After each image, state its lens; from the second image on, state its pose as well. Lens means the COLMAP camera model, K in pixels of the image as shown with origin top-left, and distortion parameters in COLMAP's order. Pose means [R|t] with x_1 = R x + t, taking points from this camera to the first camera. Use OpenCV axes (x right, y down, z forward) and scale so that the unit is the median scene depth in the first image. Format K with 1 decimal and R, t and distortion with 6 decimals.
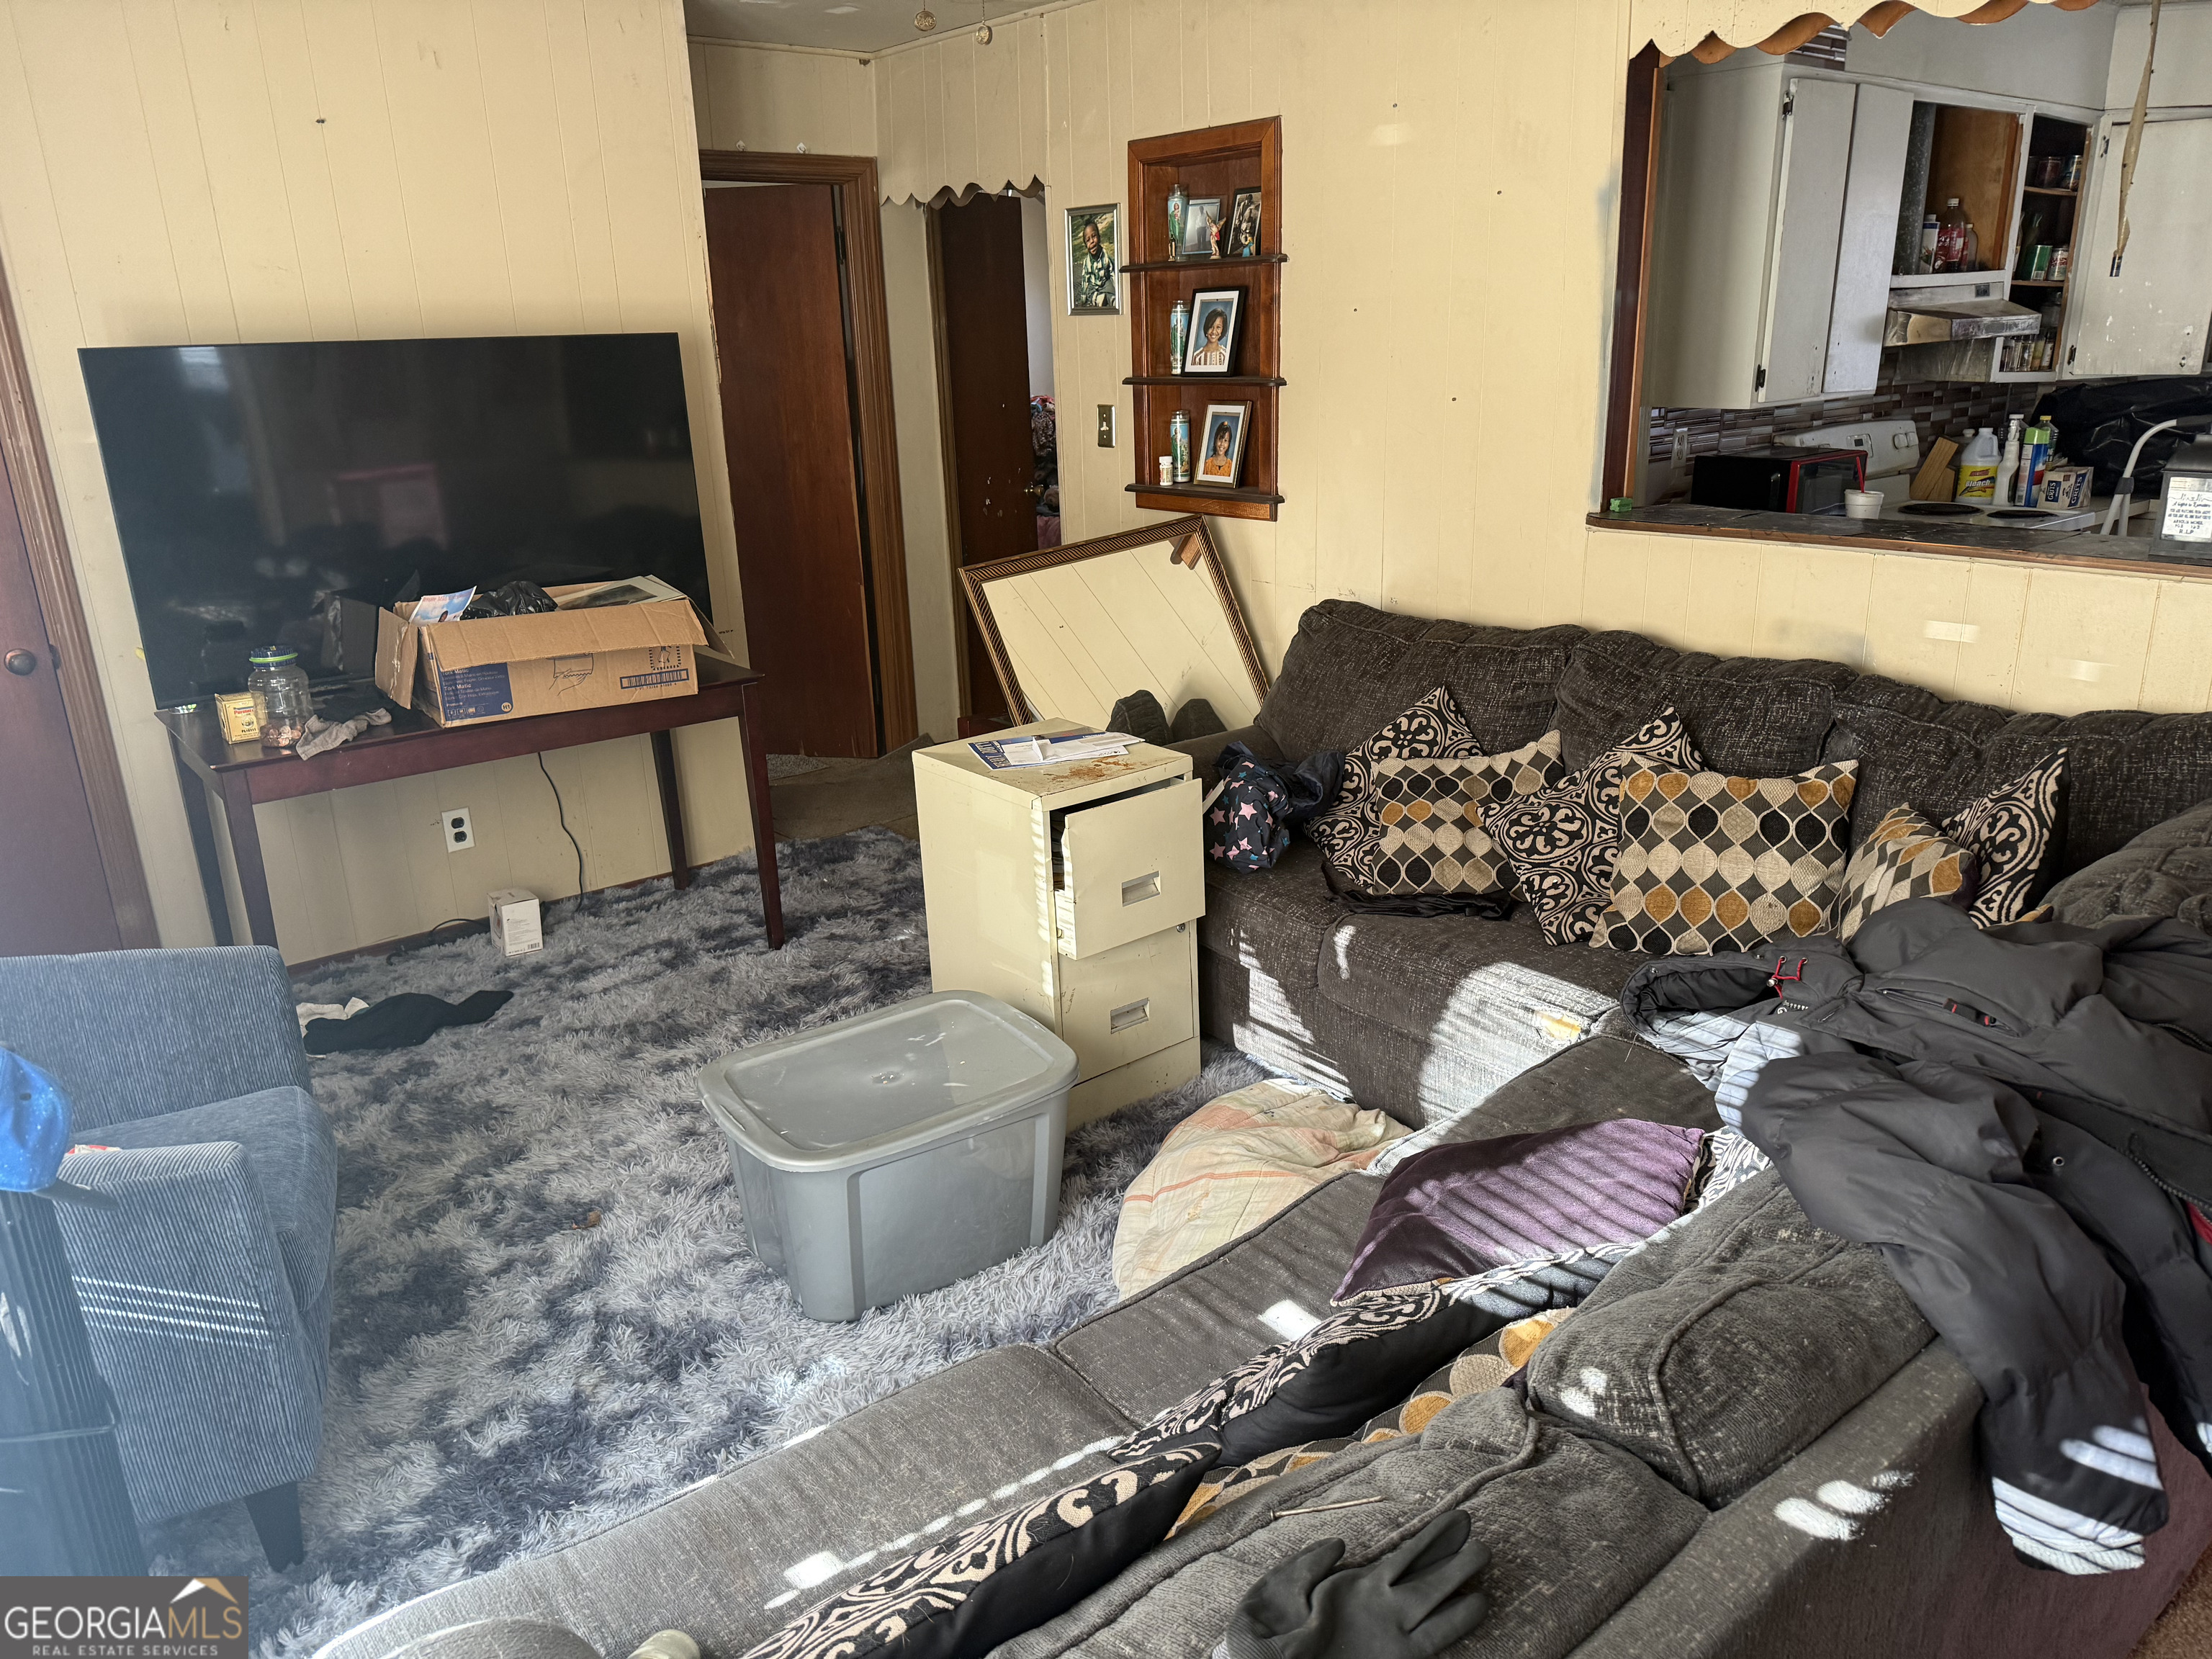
lens RADIAL K [[1579.8, 0, 1108.6], [0, 1579.8, 820.9], [0, 0, 1]] dist [0.055852, -0.045271]
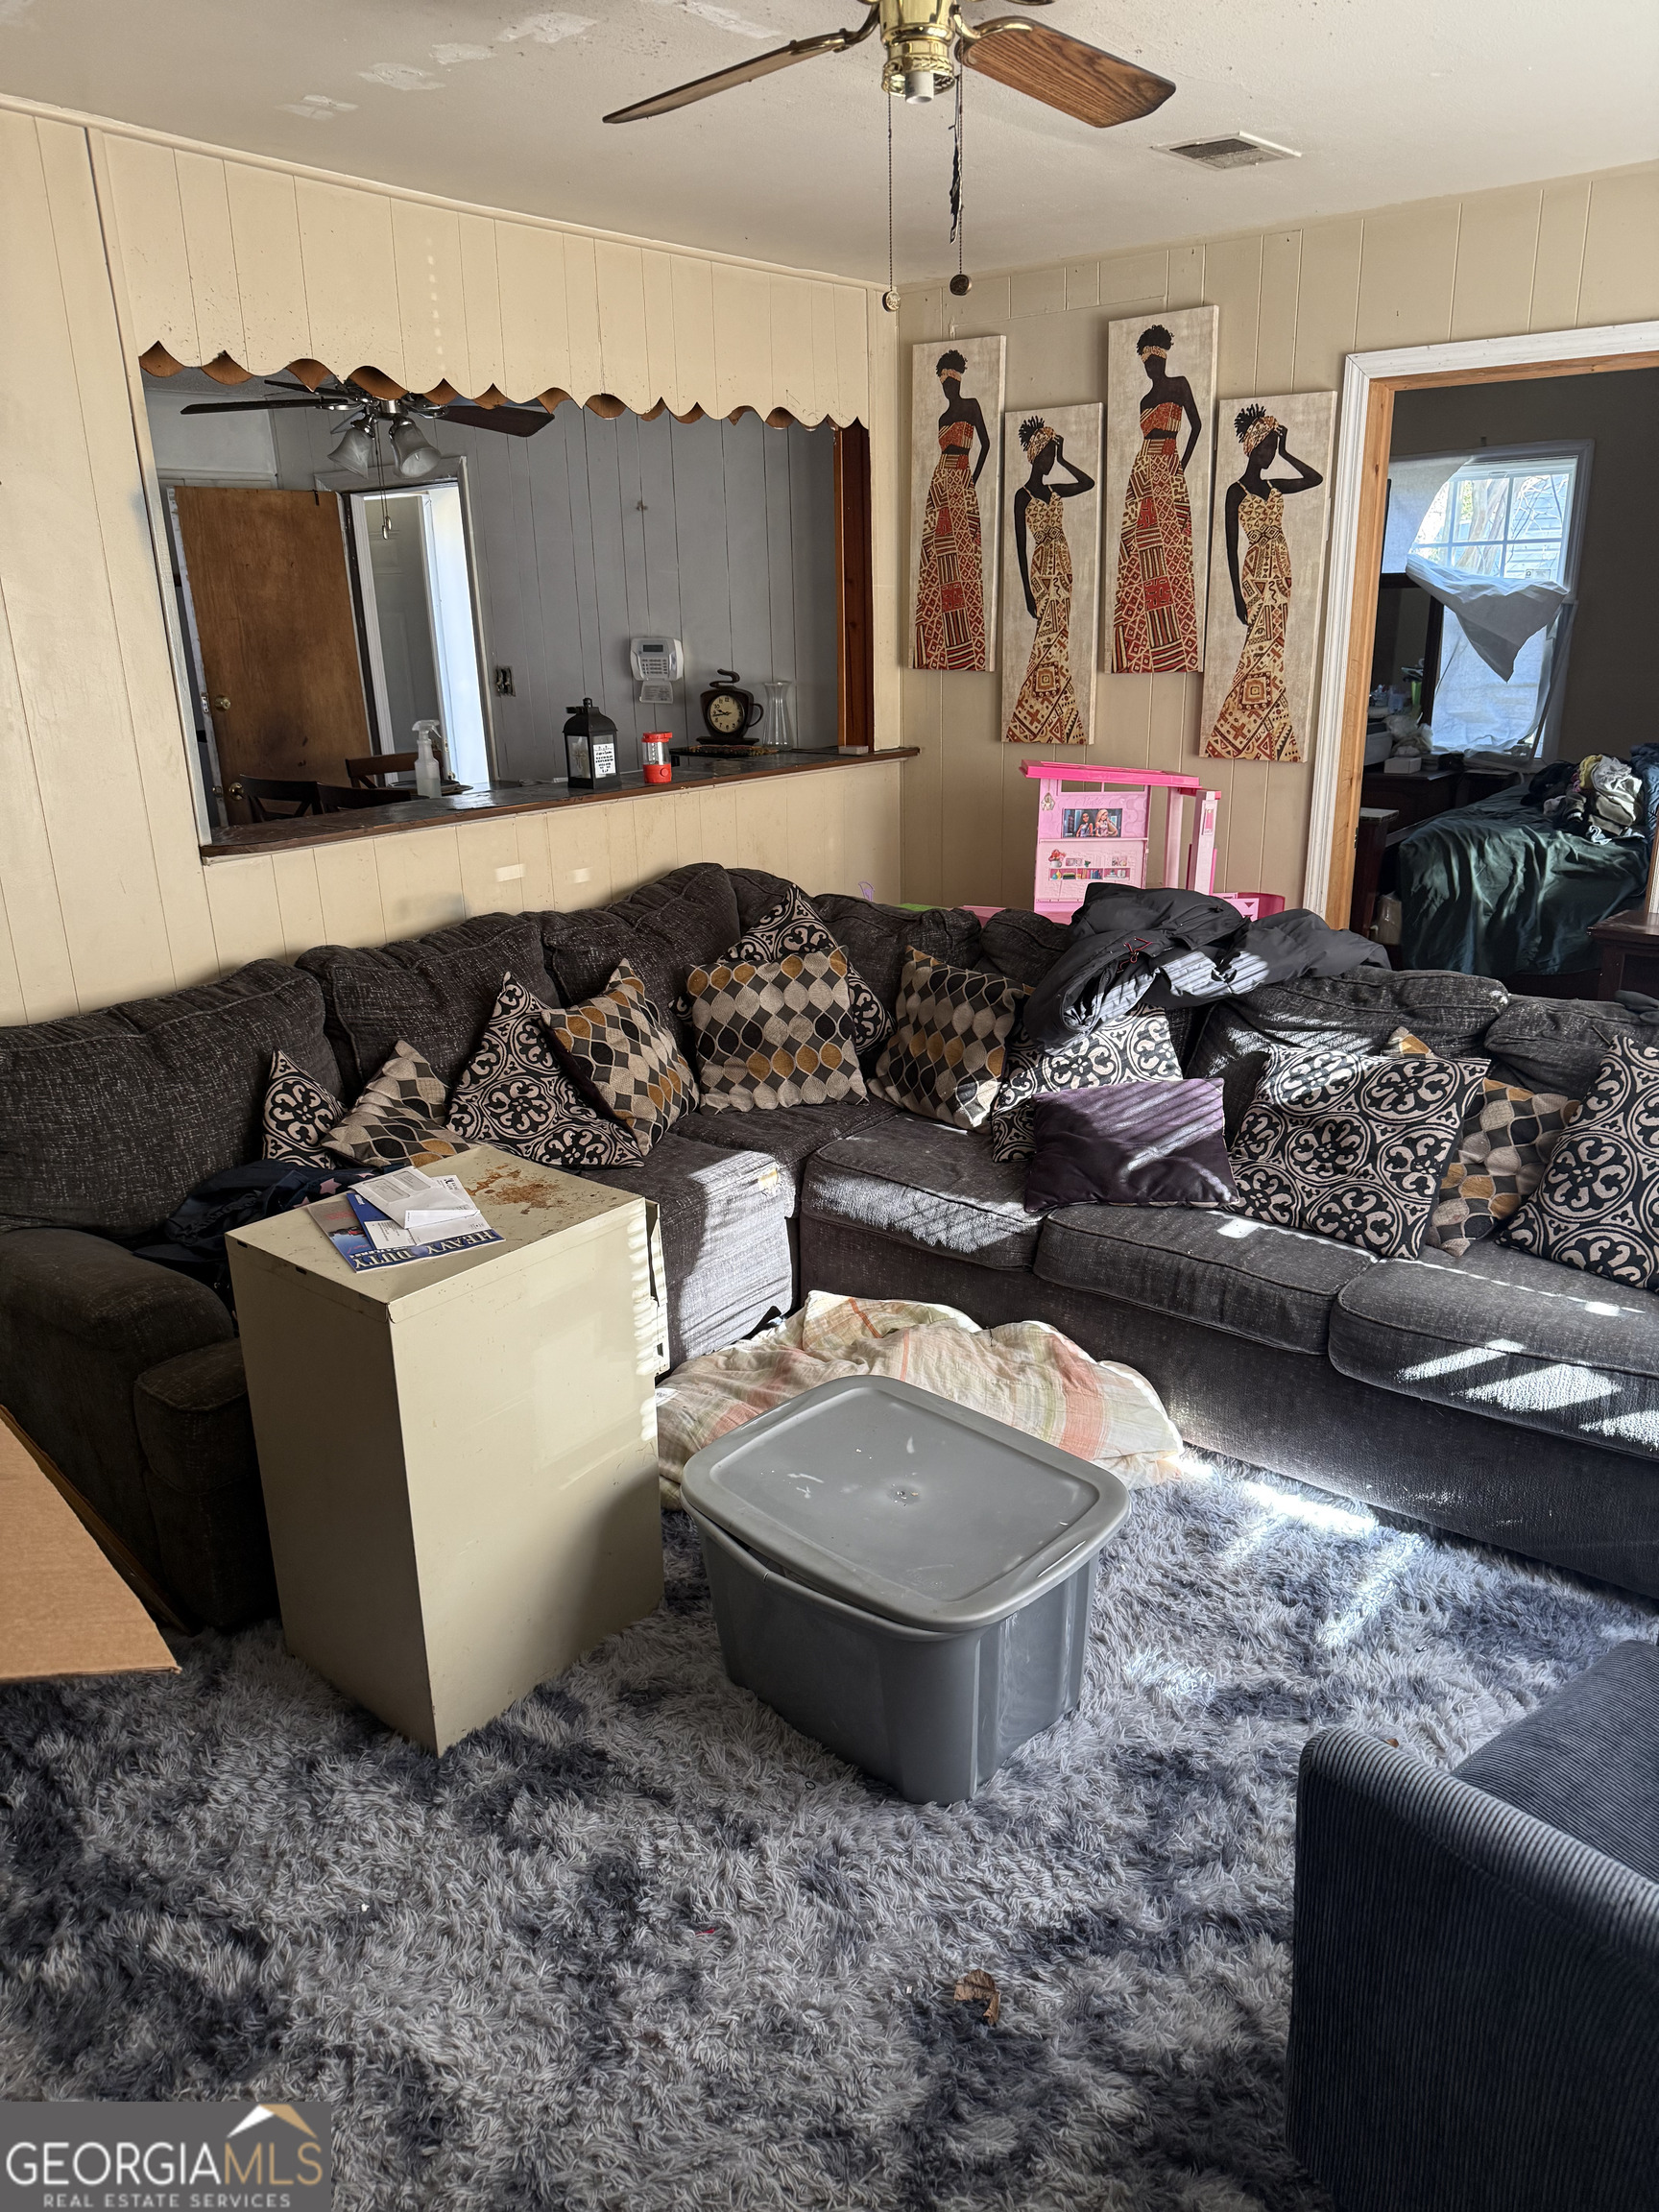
lens RADIAL K [[1579.8, 0, 829.5], [0, 1579.8, 1106.0], [0, 0, 1]] dist [0.055852, -0.045271]
pose [[-0.219179, -0.267349, 0.938342, -0.783555], [0.321009, 0.888424, 0.328109, -0.281851], [-0.921365, 0.373131, -0.108902, 0.944716]]
